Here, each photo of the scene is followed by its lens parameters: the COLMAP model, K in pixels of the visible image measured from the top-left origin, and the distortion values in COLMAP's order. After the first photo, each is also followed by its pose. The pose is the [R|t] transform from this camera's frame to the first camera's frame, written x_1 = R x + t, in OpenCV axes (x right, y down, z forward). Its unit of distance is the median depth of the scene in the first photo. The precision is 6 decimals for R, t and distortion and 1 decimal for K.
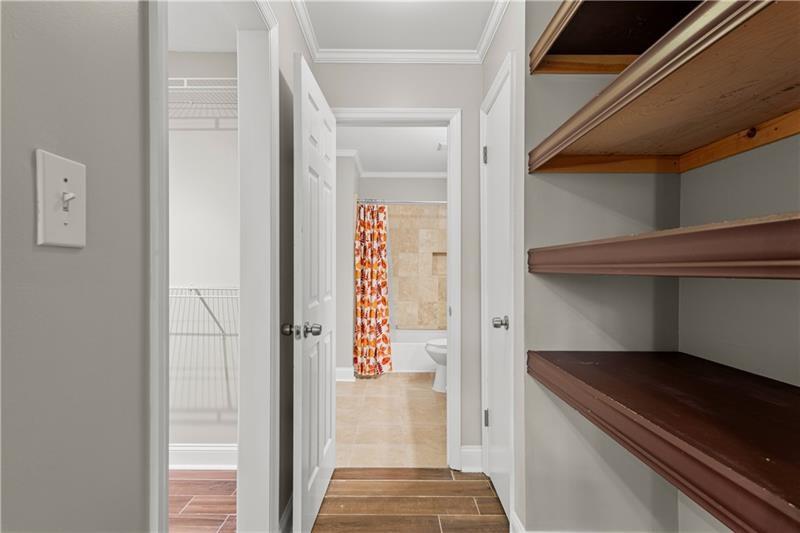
lens RADIAL K [[400.0, 0, 400.5], [0, 400.0, 256.9], [0, 0, 1]] dist [0.017260, 0.000406]
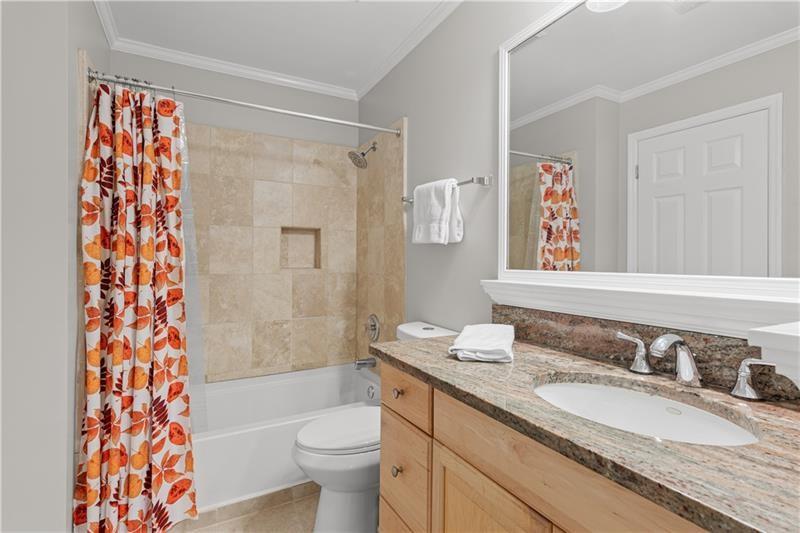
lens RADIAL K [[400.0, 0, 400.5], [0, 400.0, 256.9], [0, 0, 1]] dist [0.017260, 0.000406]
pose [[0.891377, -0.000389, 0.453262, -0.022289], [-0.012901, 0.999573, 0.026229, 0.015201], [-0.453078, -0.029227, 0.890991, 0.541604]]
